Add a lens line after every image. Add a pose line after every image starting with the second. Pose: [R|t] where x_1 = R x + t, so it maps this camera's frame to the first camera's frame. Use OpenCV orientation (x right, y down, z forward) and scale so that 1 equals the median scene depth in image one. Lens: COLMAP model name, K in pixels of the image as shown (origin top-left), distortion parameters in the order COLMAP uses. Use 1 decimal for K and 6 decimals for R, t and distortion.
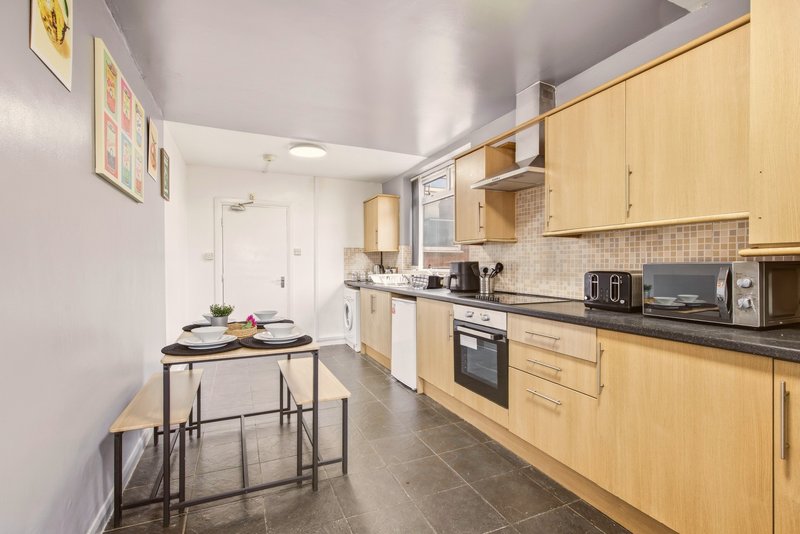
lens RADIAL K [[361.9, 0, 399.8], [0, 361.9, 259.1], [0, 0, 1]] dist [-0.000578, -0.000451]
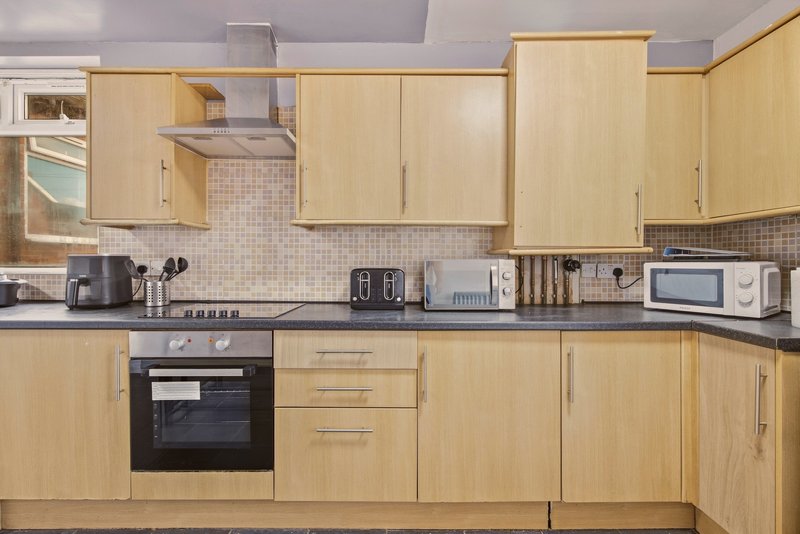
lens RADIAL K [[361.9, 0, 399.8], [0, 361.9, 259.1], [0, 0, 1]] dist [-0.000578, -0.000451]
pose [[0.419649, 0.007889, 0.907652, -0.219164], [-0.016843, 0.999858, -0.000903, 0.008310], [-0.907530, -0.014909, 0.419722, 0.474538]]
